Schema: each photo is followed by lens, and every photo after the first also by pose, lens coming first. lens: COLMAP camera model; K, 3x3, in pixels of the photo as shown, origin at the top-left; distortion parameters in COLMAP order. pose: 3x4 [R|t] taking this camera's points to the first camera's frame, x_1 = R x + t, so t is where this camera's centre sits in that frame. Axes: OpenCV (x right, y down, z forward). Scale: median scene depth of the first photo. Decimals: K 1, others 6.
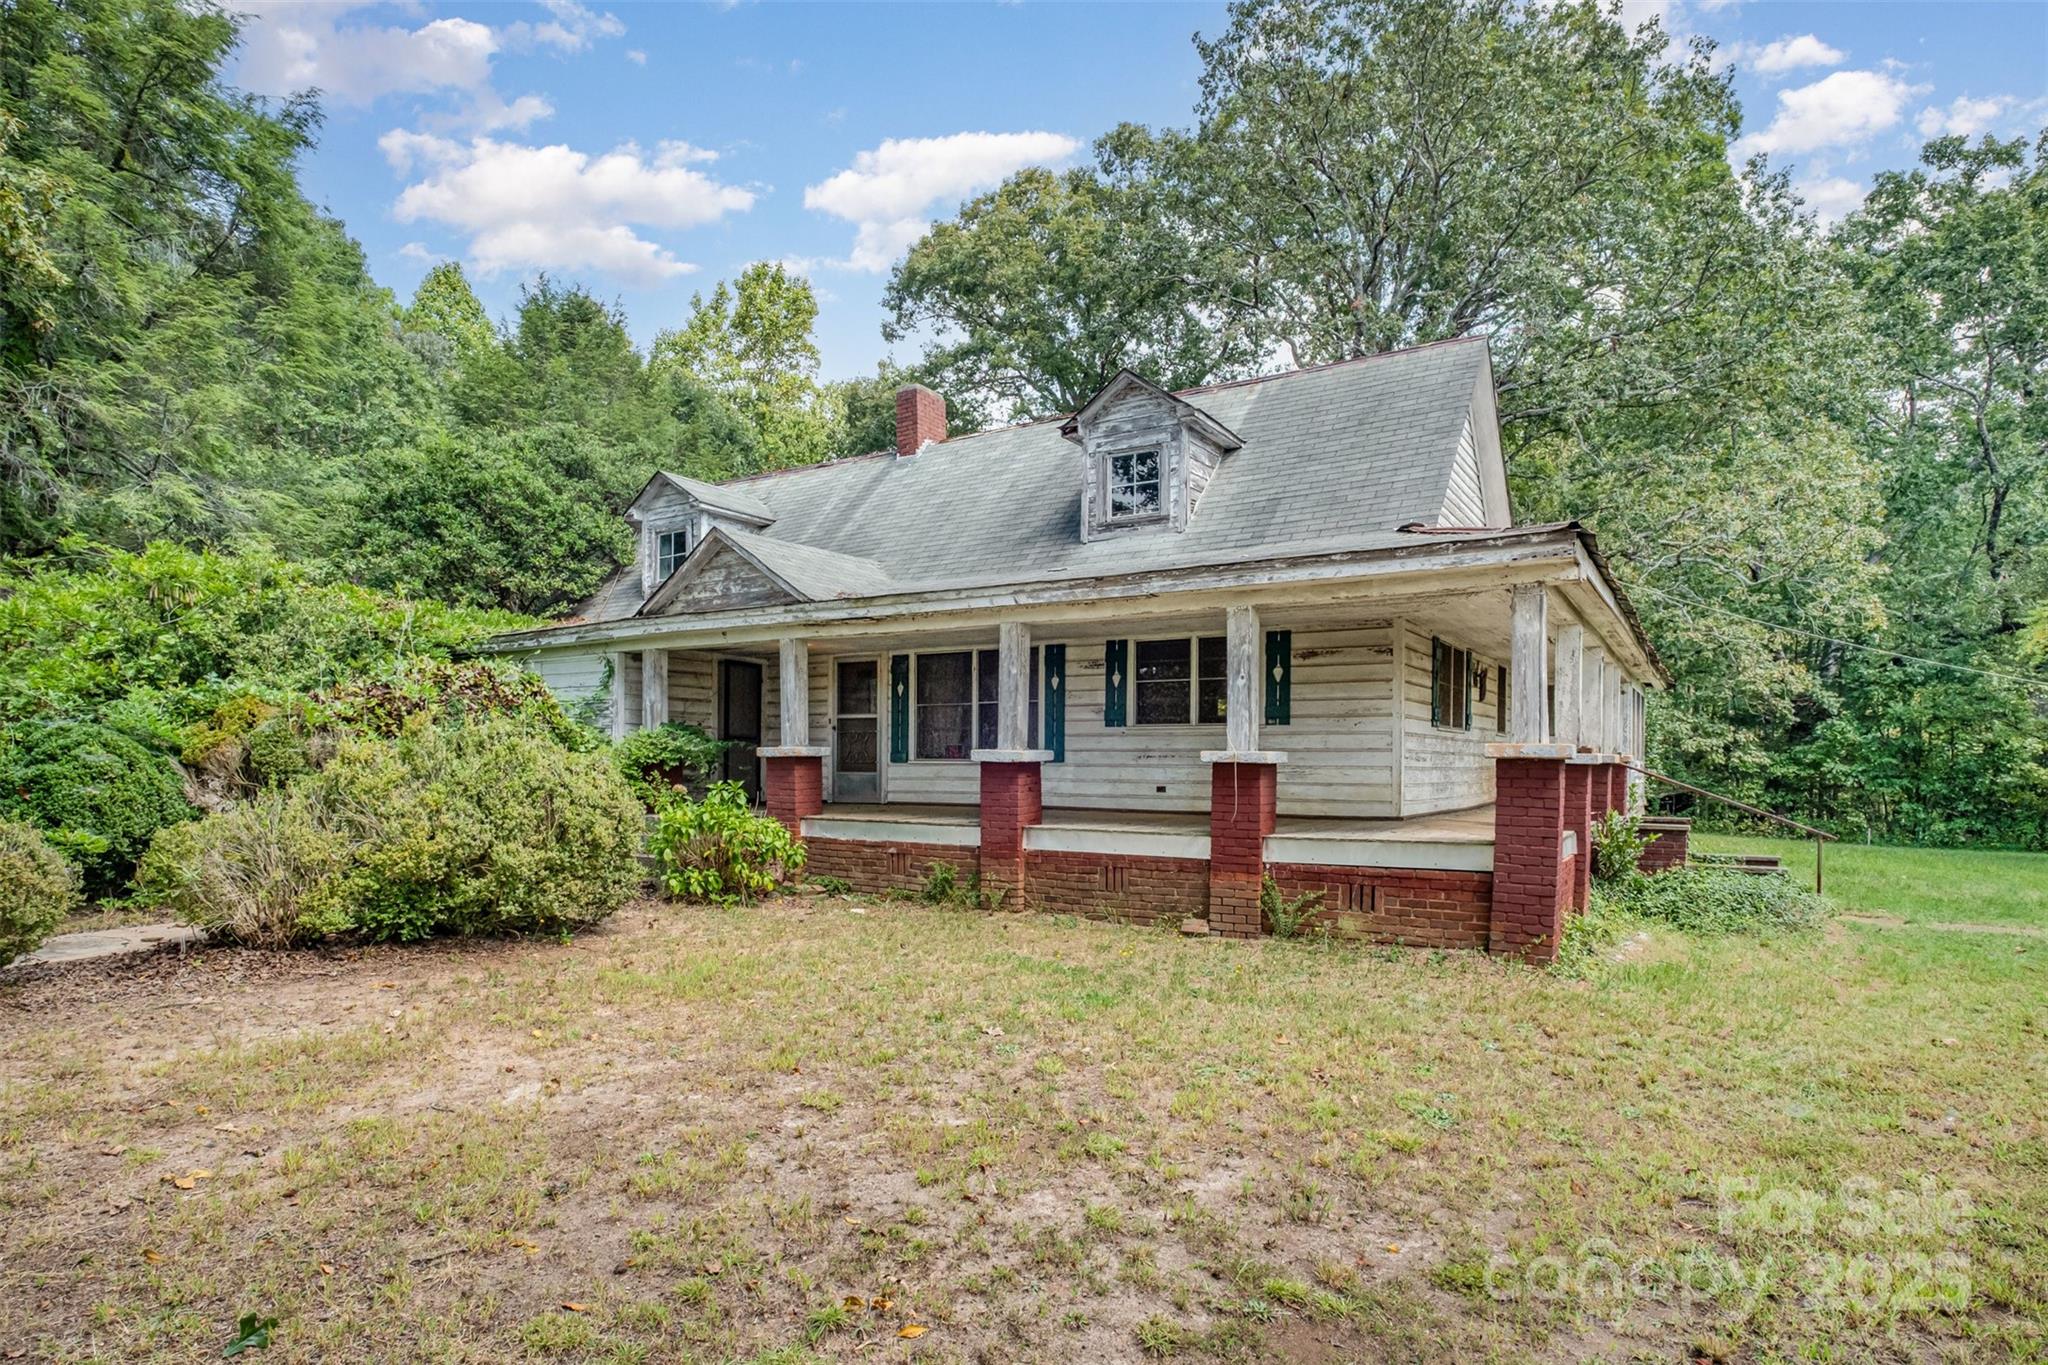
lens RADIAL K [[1081.7, 0, 1032.7], [0, 1081.7, 762.5], [0, 0, 1]] dist [-0.000595, -0.000276]
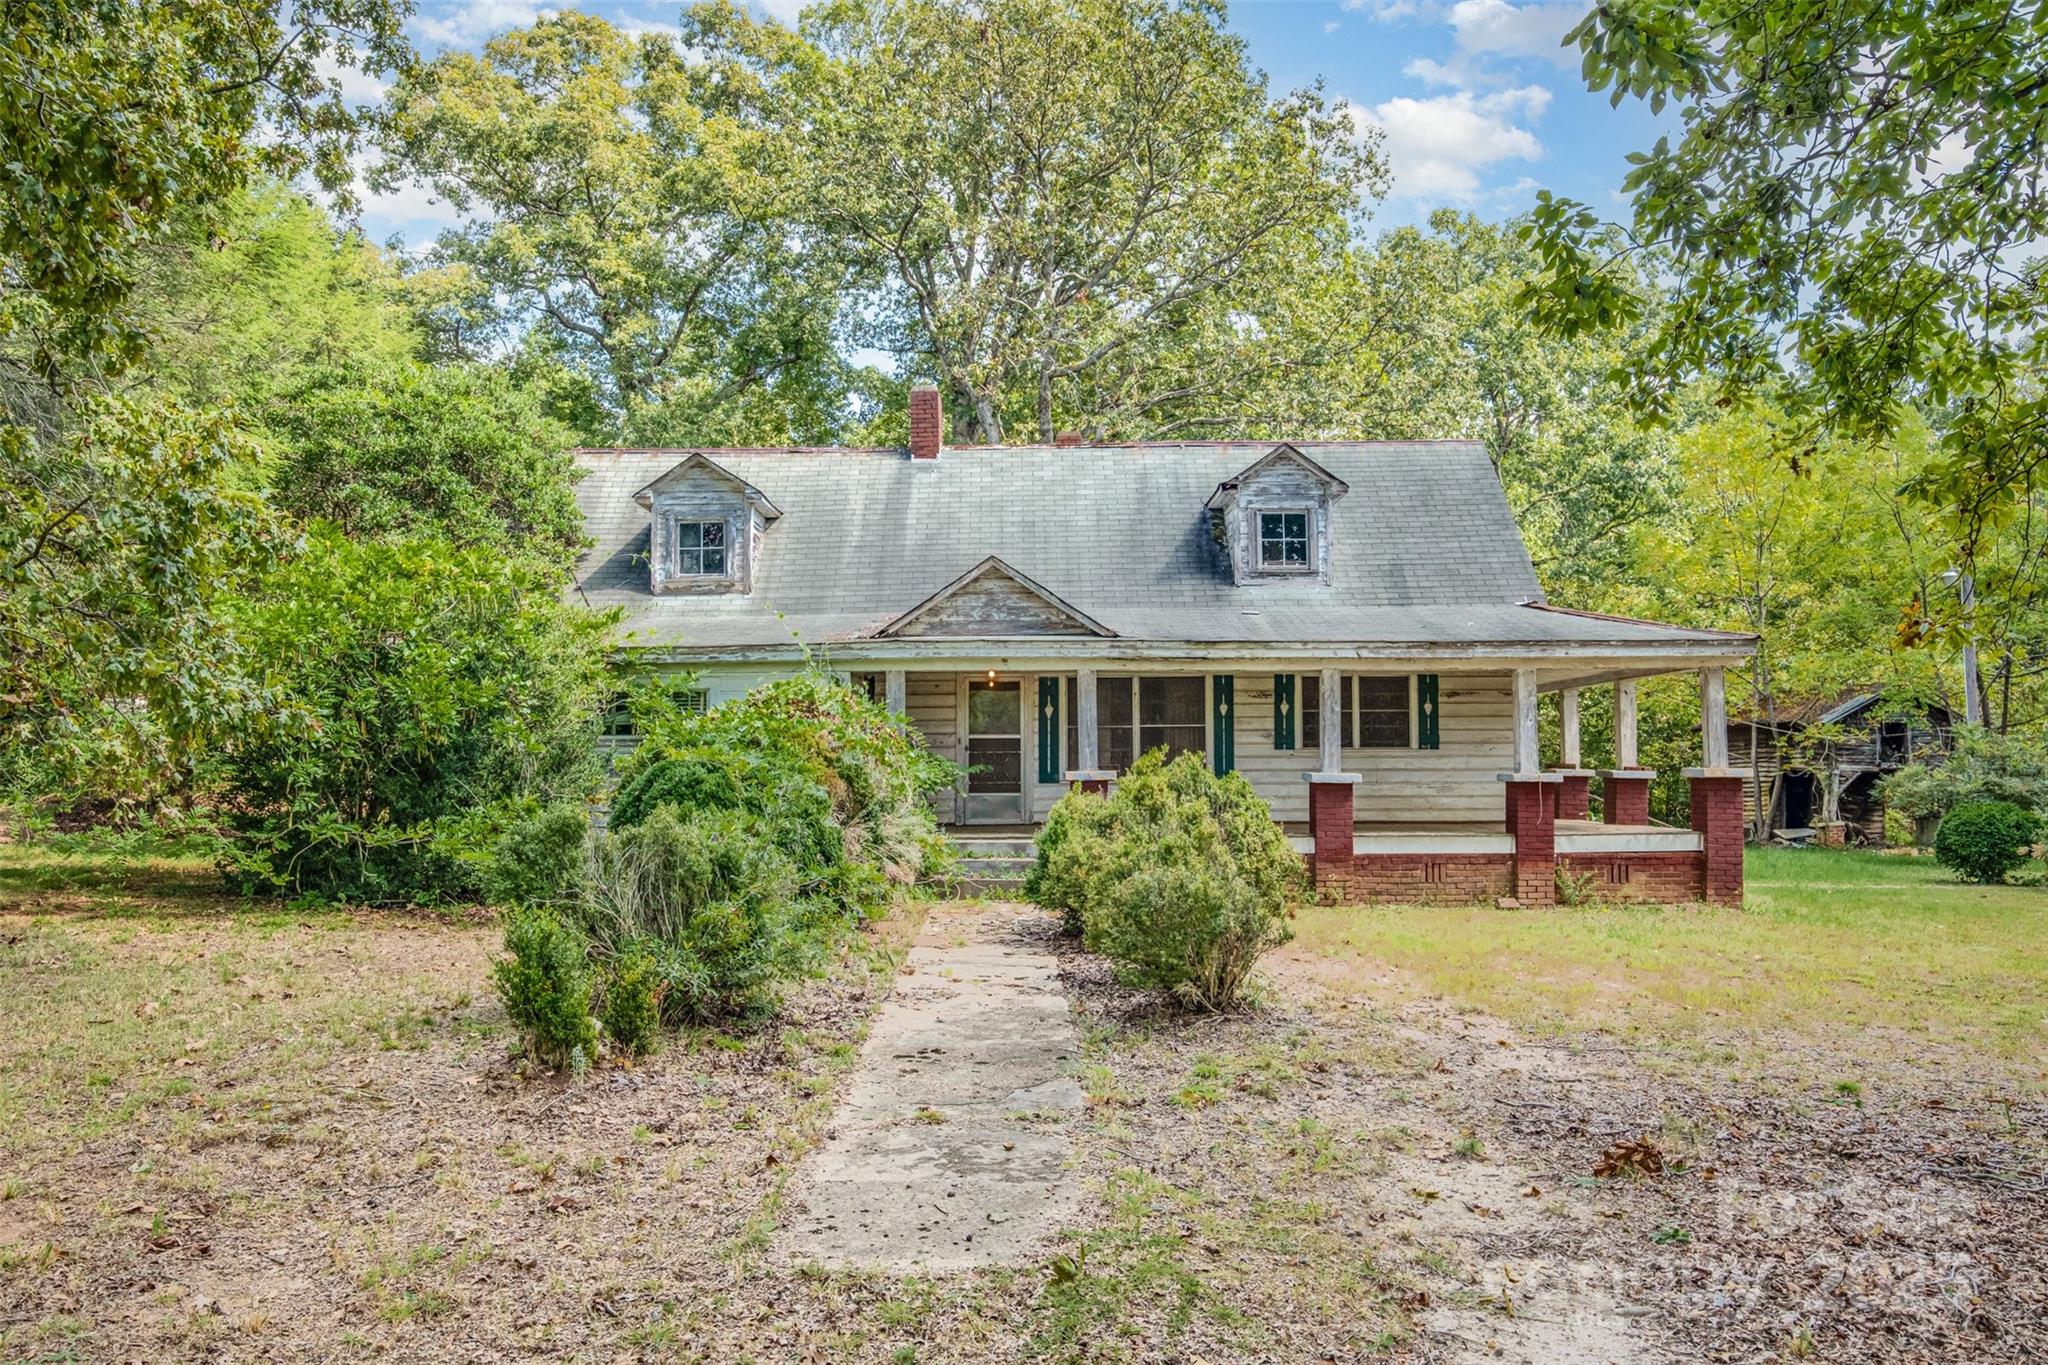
lens RADIAL K [[1502.0, 0, 1022.5], [0, 1502.0, 682.0], [0, 0, 1]] dist [0.000411, -0.000022]
pose [[0.849834, 0.020262, 0.526660, -1.011257], [0.008708, 0.998585, -0.052470, -0.023458], [-0.526978, 0.049177, 0.848455, -0.216543]]
